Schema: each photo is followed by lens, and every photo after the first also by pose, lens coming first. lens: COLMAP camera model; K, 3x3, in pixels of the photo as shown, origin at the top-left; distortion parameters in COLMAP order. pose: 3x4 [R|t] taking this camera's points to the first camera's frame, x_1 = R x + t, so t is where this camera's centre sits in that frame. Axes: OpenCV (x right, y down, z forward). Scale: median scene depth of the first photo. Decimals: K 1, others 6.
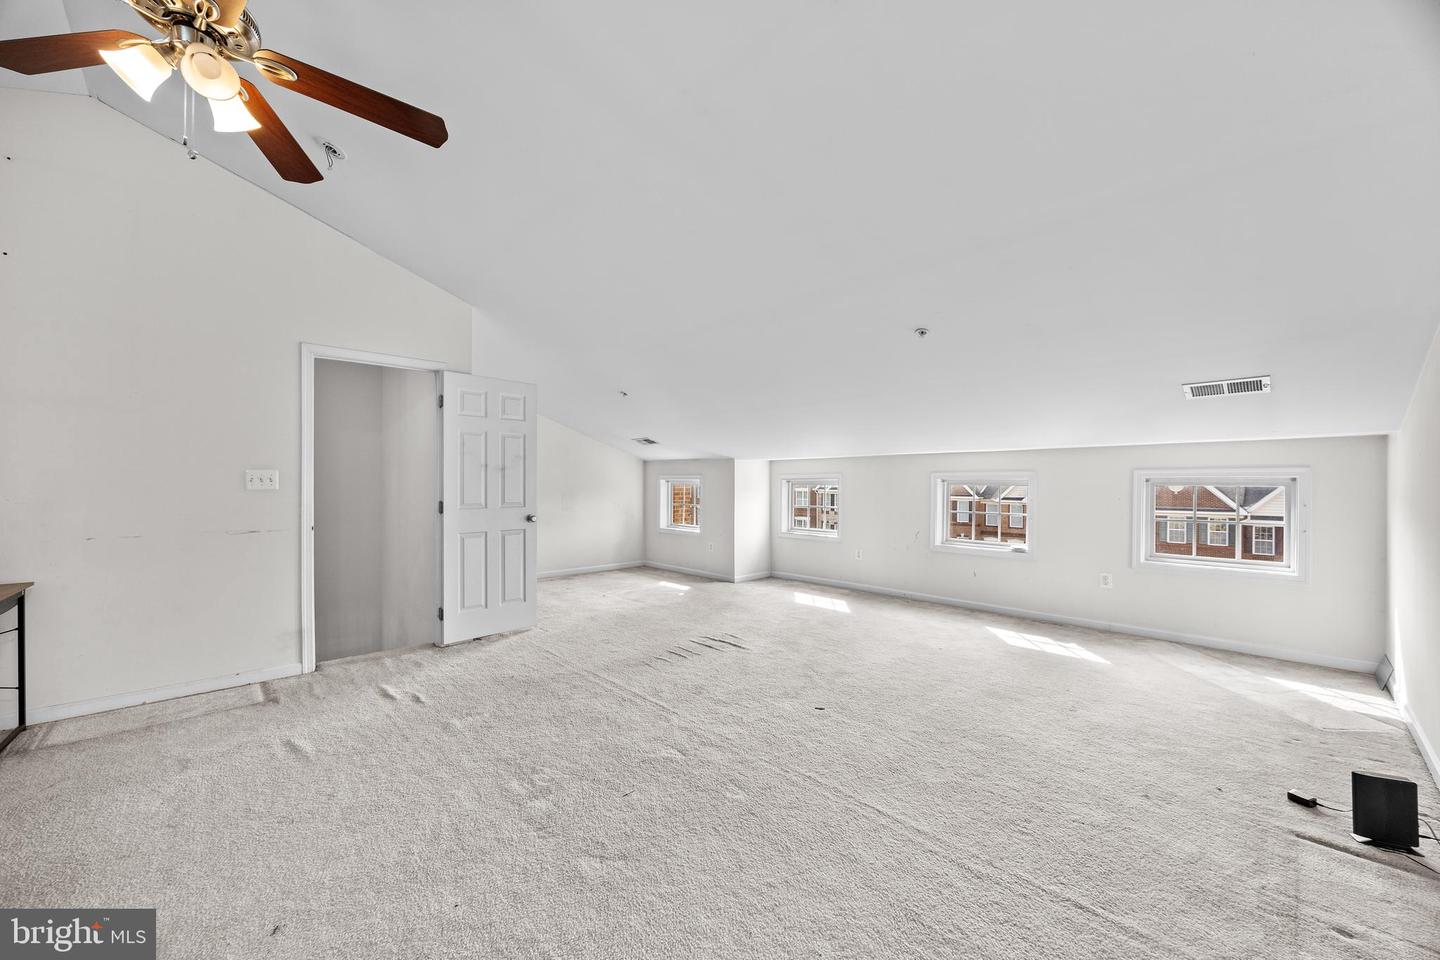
lens RADIAL K [[545.4, 0, 723.7], [0, 545.4, 483.8], [0, 0, 1]] dist [-0.006950, 0.000697]
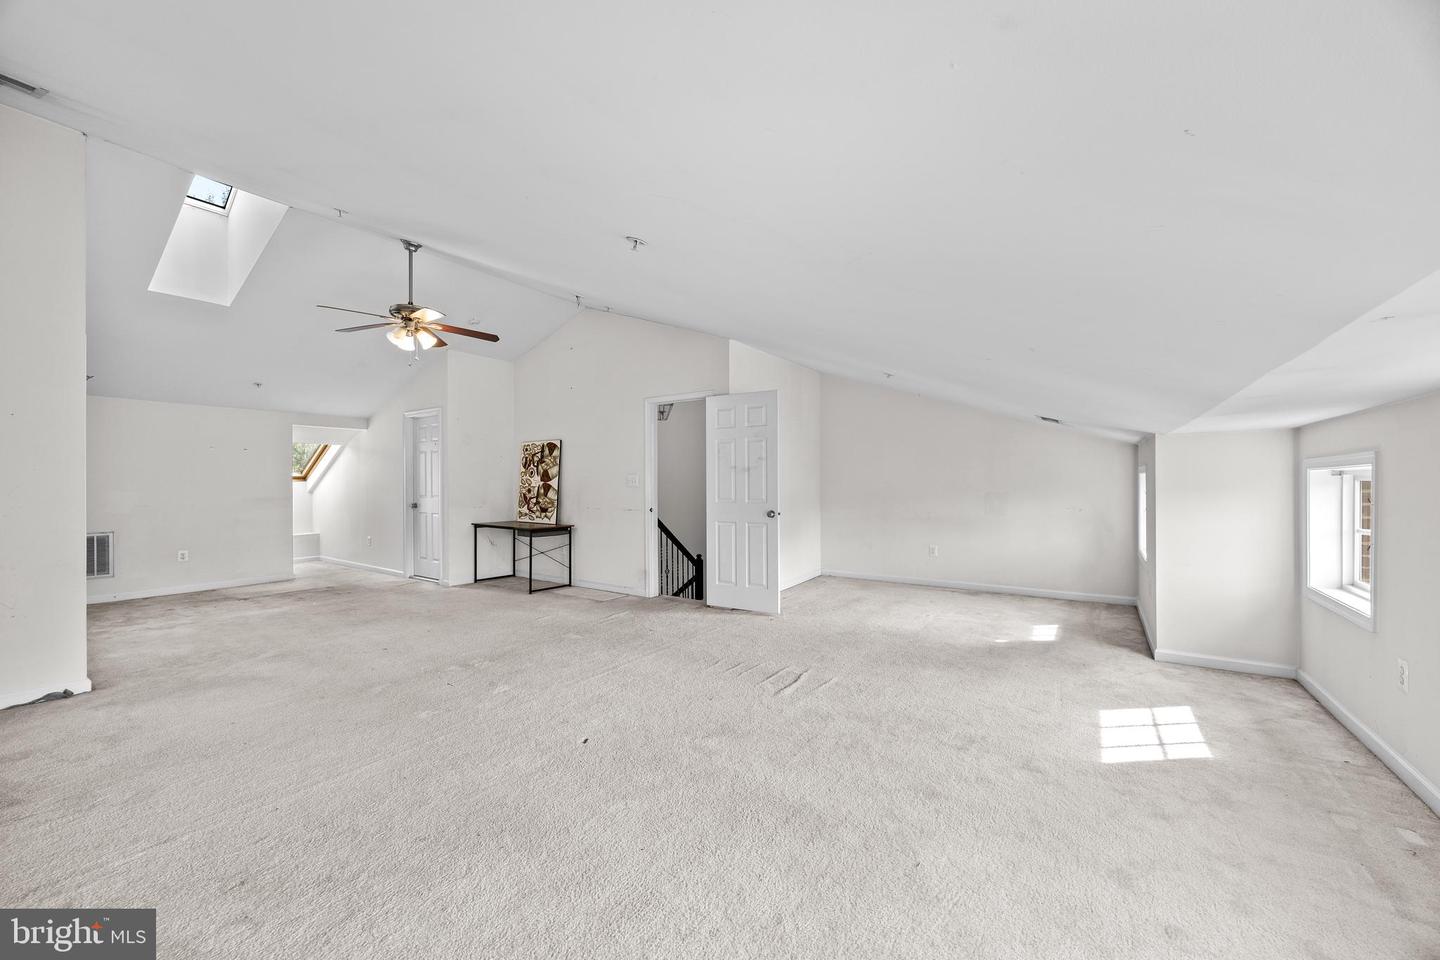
lens RADIAL K [[545.4, 0, 715.1], [0, 545.4, 481.6], [0, 0, 1]] dist [-0.006950, 0.000697]
pose [[0.187744, -0.002091, -0.982216, 0.806477], [0.008042, 0.999967, -0.000591, -0.001078], [0.982185, -0.007788, 0.187755, 0.788678]]
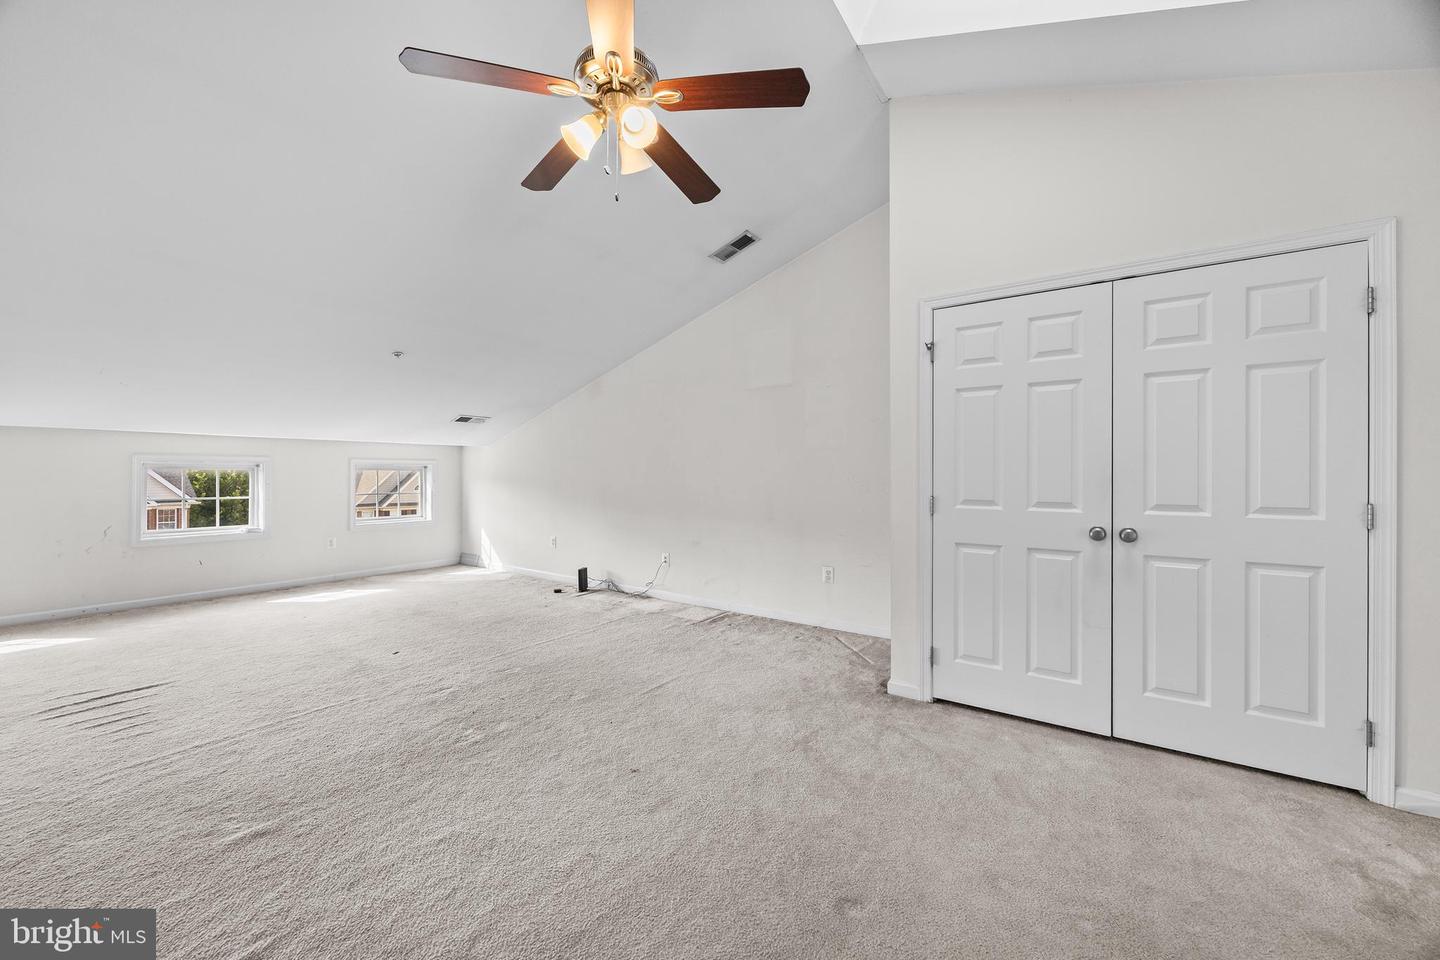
lens RADIAL K [[545.4, 0, 716.8], [0, 545.4, 473.2], [0, 0, 1]] dist [-0.006950, 0.000697]
pose [[-0.195398, -0.002748, 0.980720, -0.868408], [-0.005194, 0.999985, 0.001767, 0.002552], [-0.980710, -0.004749, -0.195410, 0.400153]]
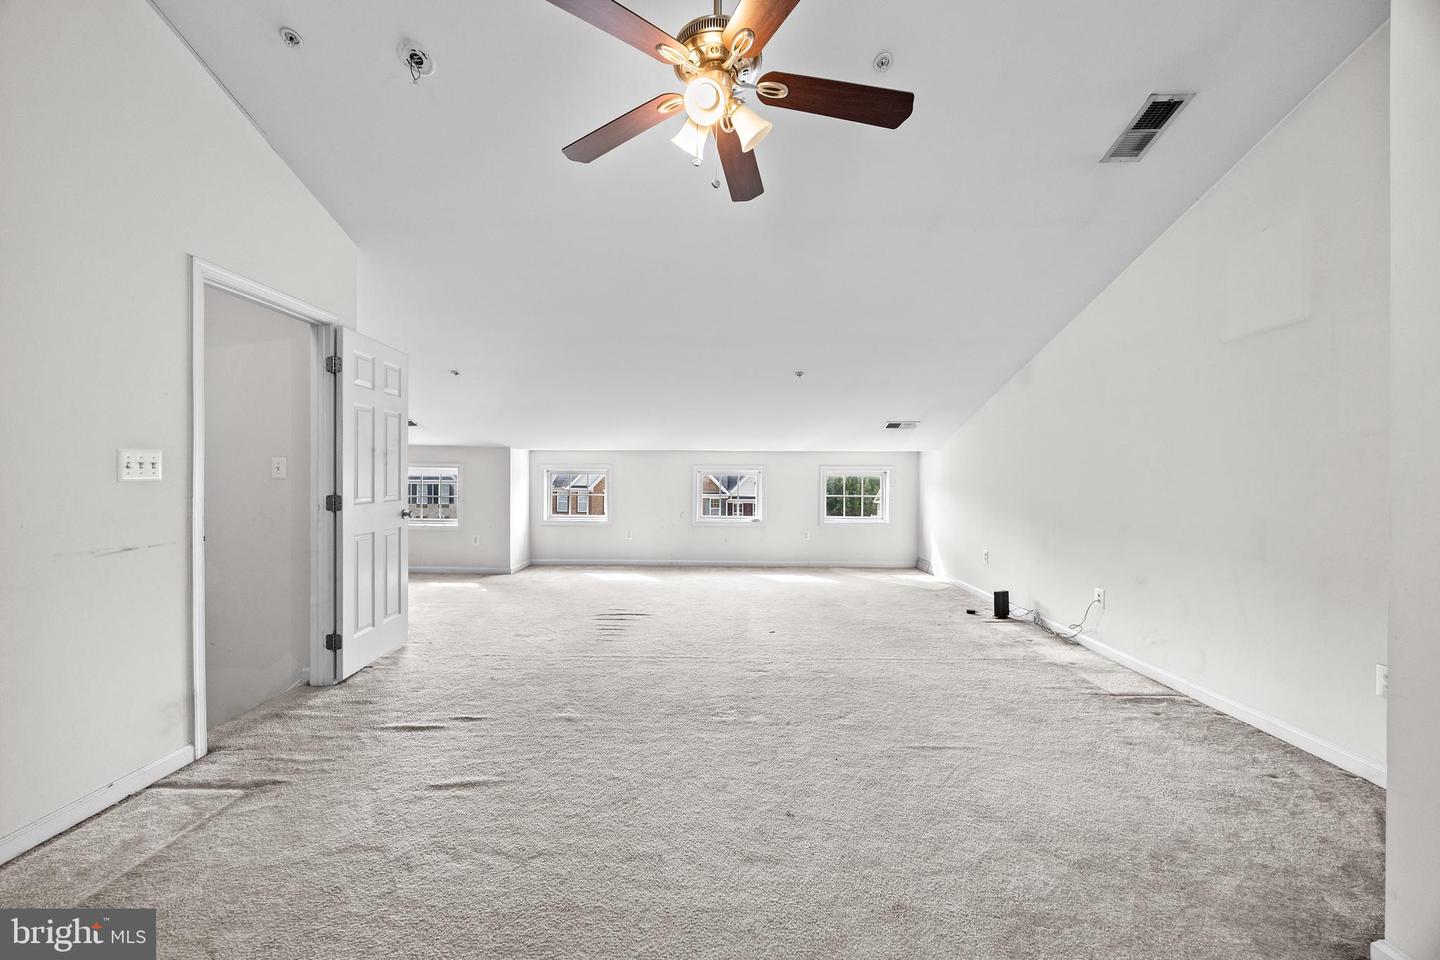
lens RADIAL K [[545.4, 0, 721.3], [0, 545.4, 482.7], [0, 0, 1]] dist [-0.006950, 0.000697]
pose [[0.698611, -0.007587, 0.715462, -0.702031], [-0.005093, 0.999866, 0.015576, -0.000372], [-0.715484, -0.014525, 0.698478, 0.077360]]
